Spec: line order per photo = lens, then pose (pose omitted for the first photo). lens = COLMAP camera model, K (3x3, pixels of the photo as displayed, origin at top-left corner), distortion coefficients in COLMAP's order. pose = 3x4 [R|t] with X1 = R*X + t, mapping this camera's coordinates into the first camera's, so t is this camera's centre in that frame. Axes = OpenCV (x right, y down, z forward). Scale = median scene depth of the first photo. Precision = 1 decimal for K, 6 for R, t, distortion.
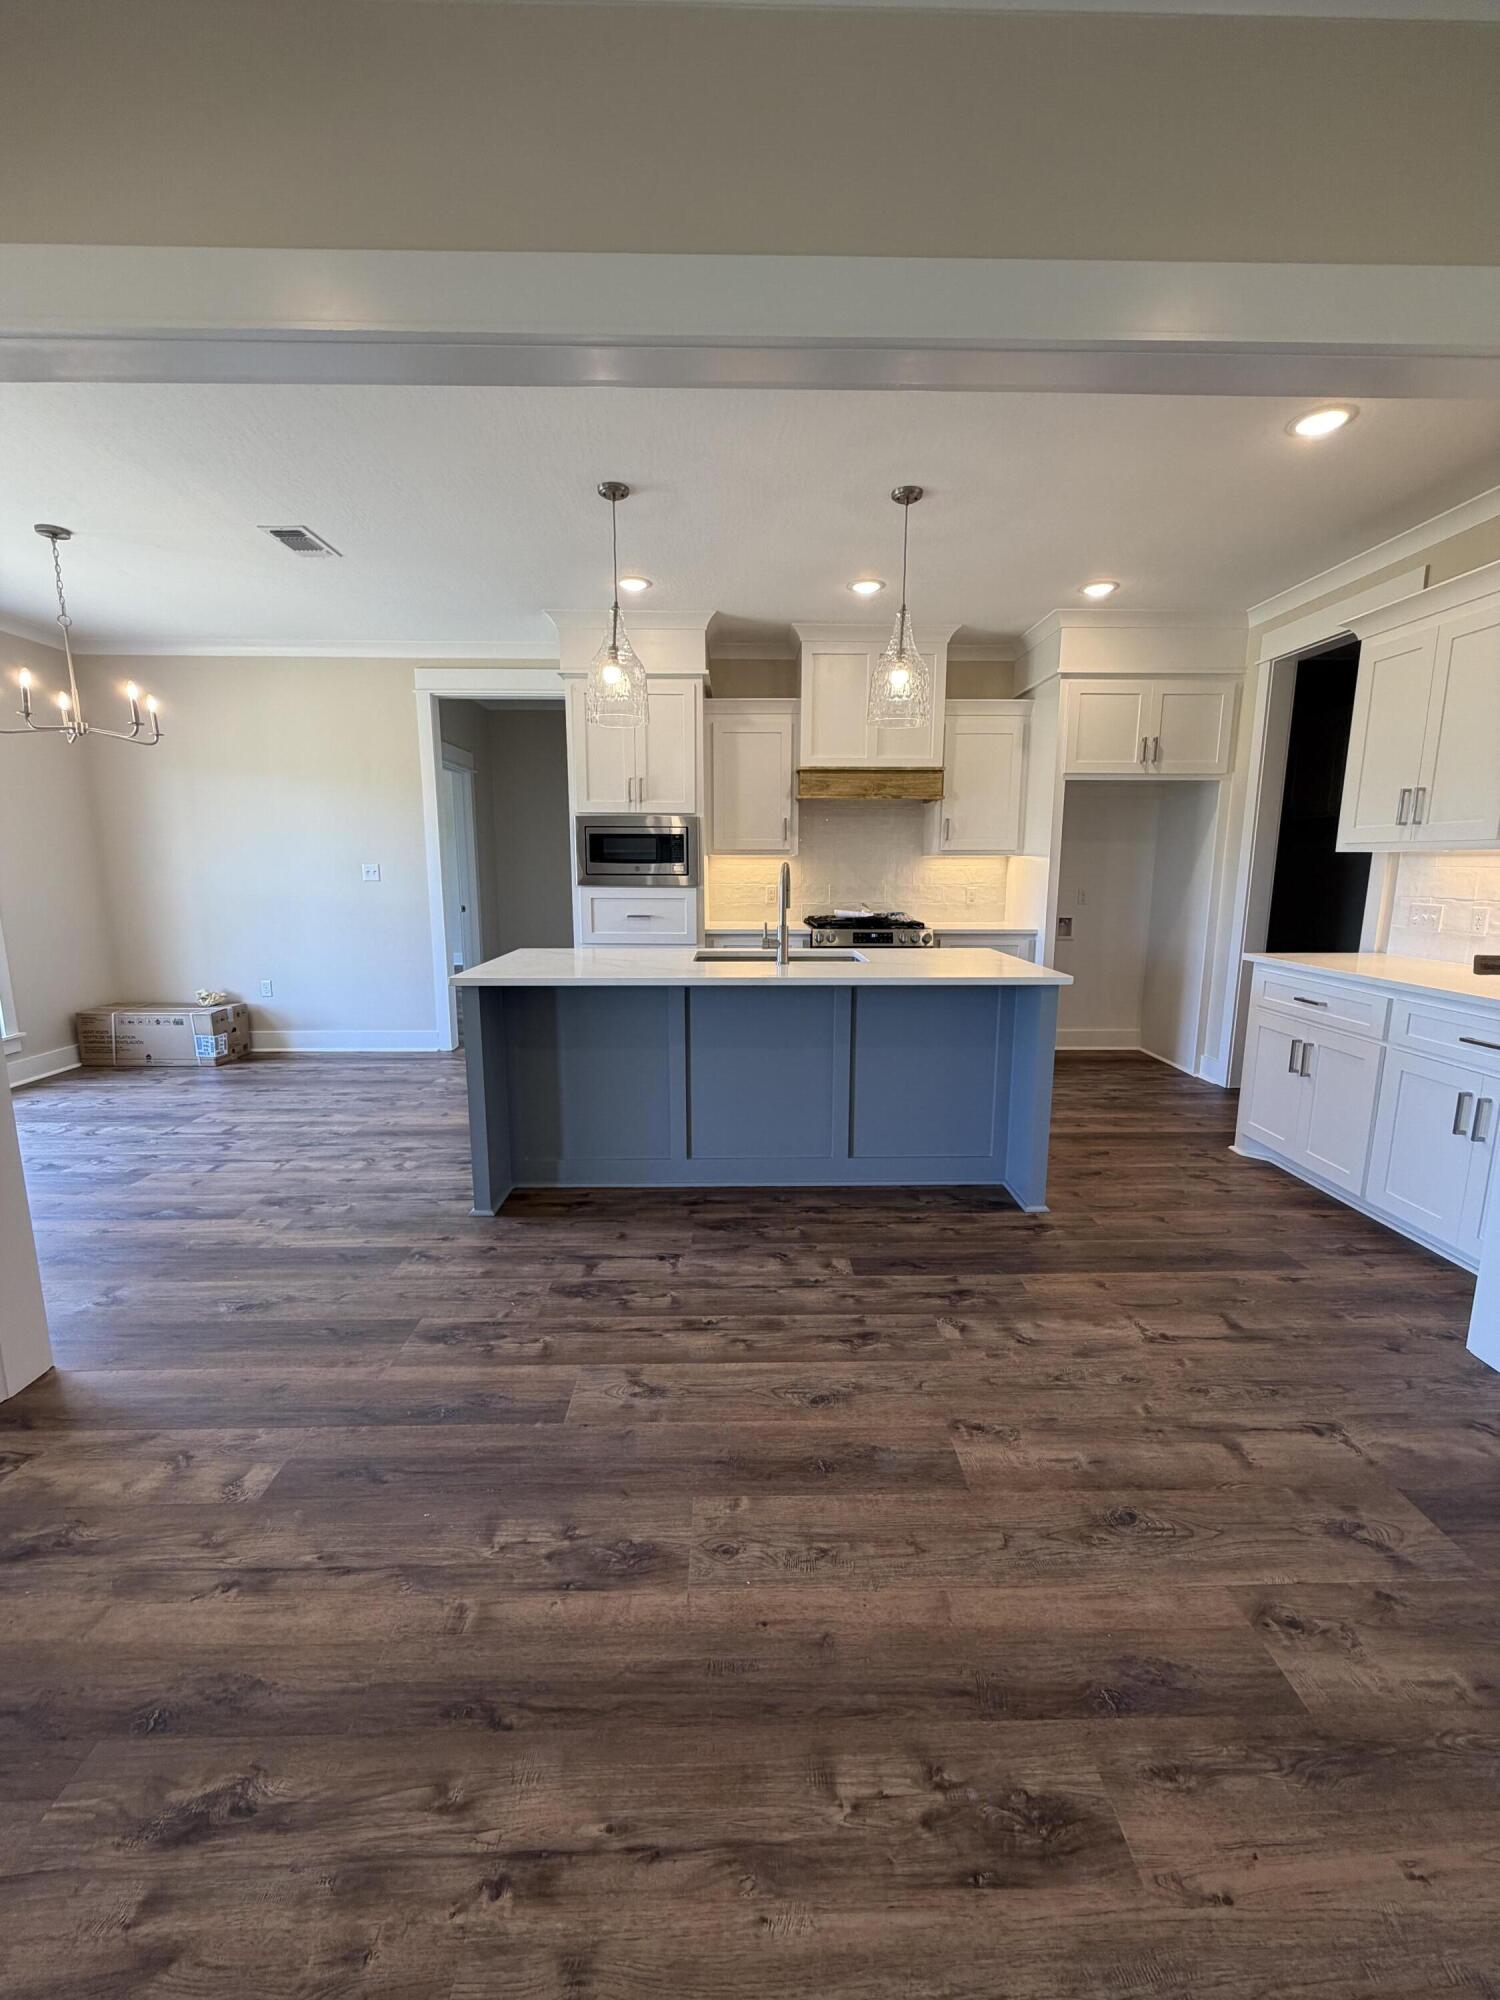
lens RADIAL K [[797.9, 0, 751.1], [0, 797.9, 998.2], [0, 0, 1]] dist [-0.002206, 0.000936]
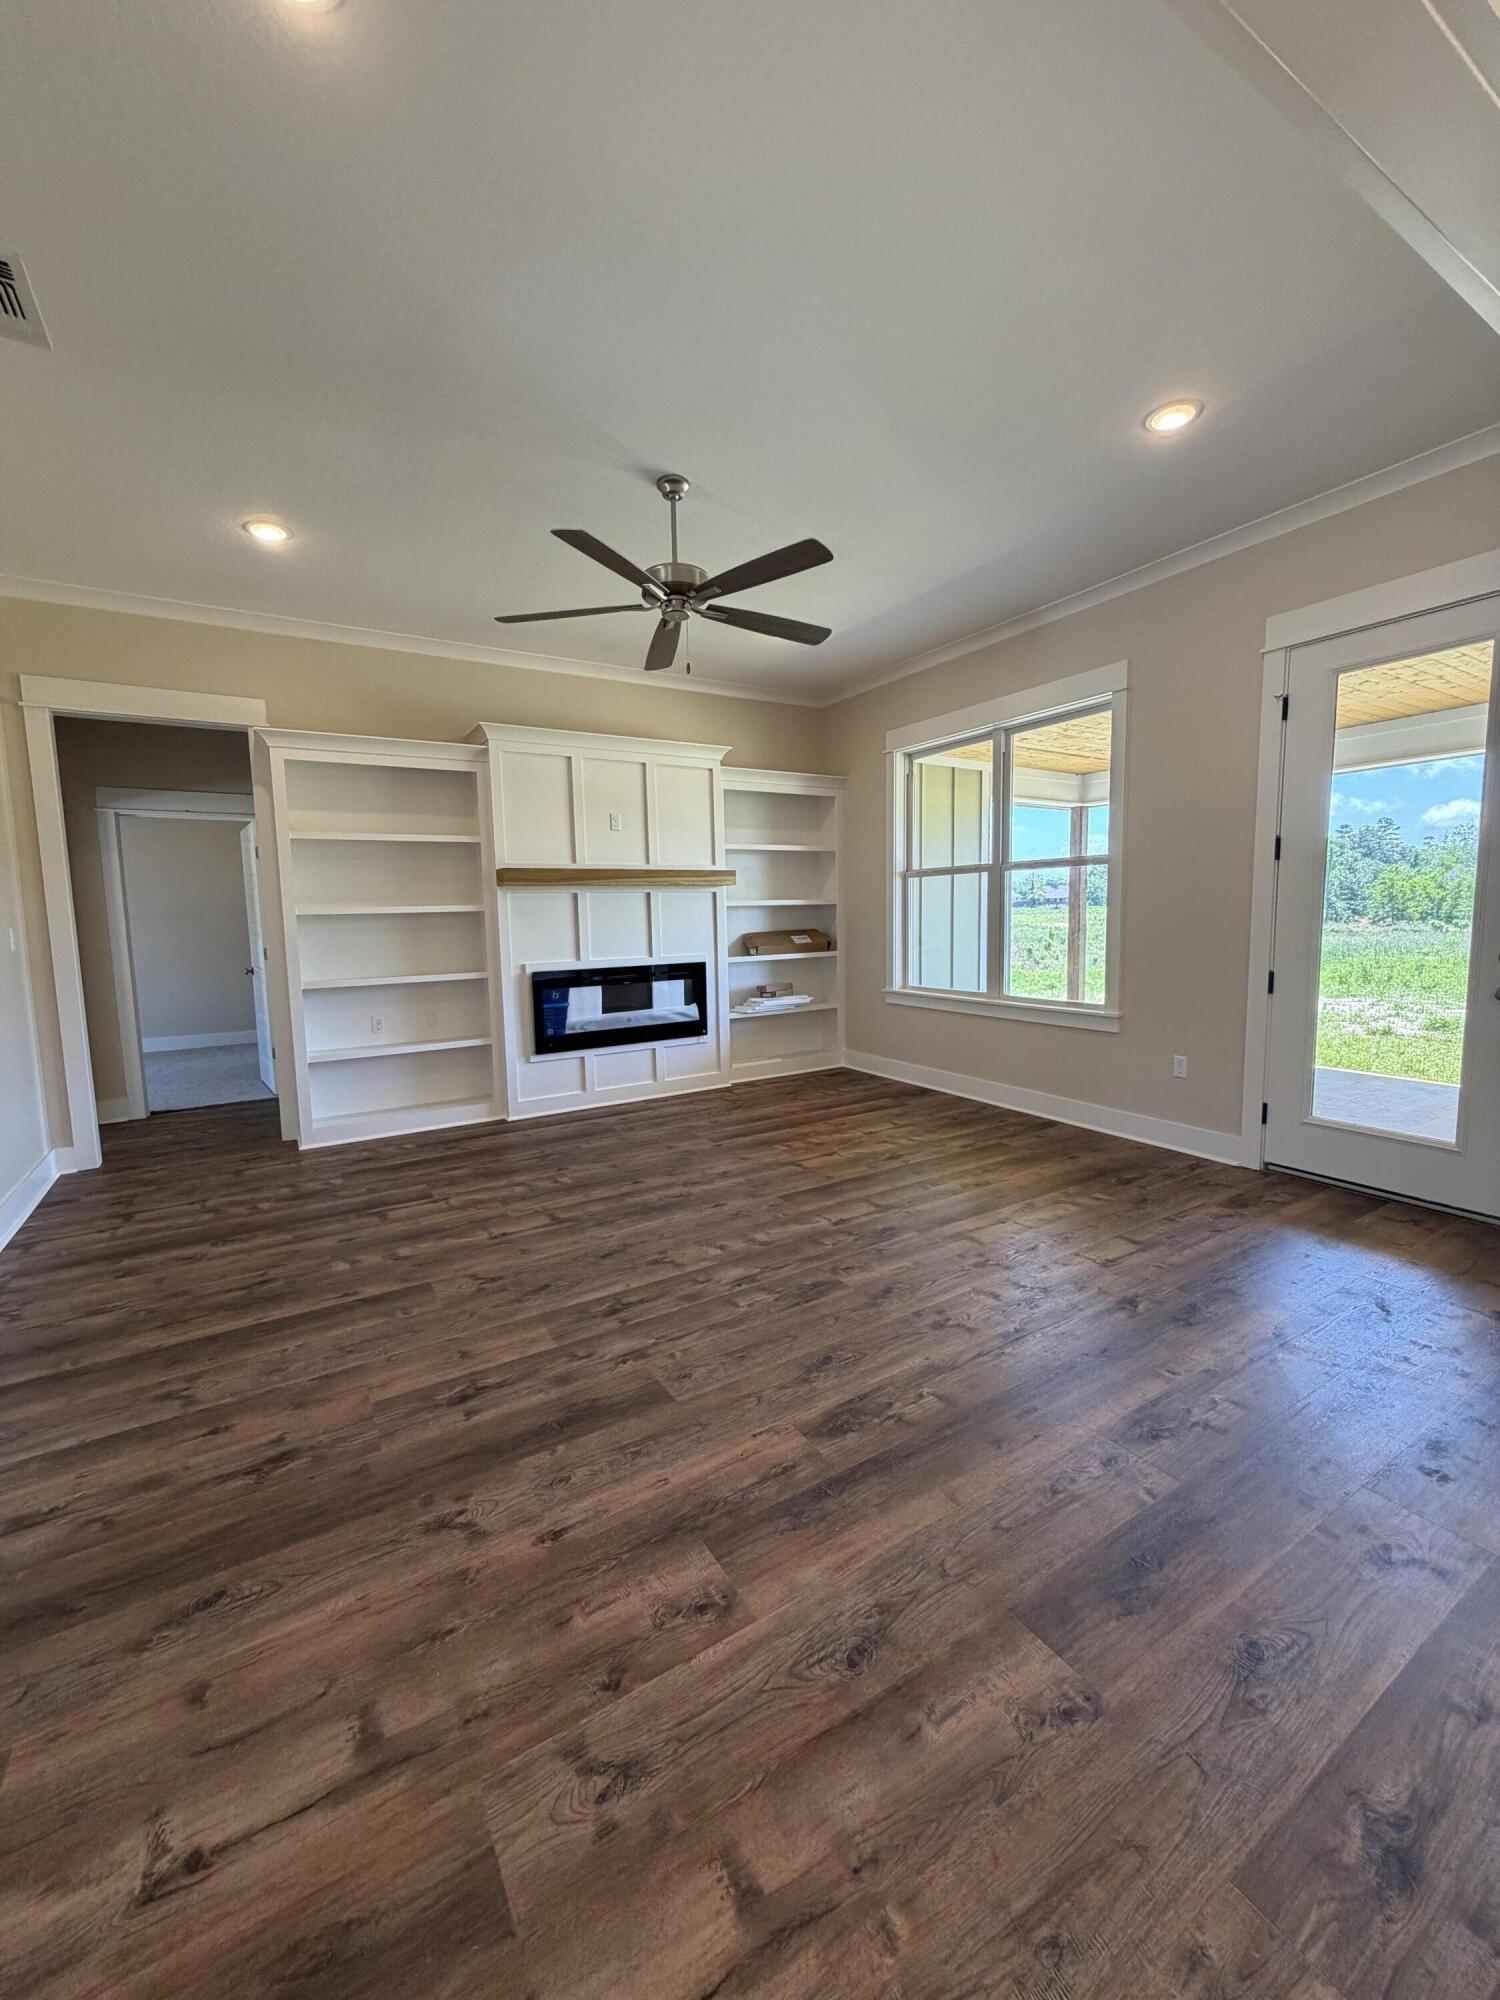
lens RADIAL K [[797.9, 0, 752.2], [0, 797.9, 999.1], [0, 0, 1]] dist [-0.002206, 0.000936]
pose [[-0.861619, 0.072726, -0.502317, 0.470110], [-0.064578, 0.965929, 0.250619, -0.122009], [0.503430, 0.248377, -0.827567, 0.732960]]
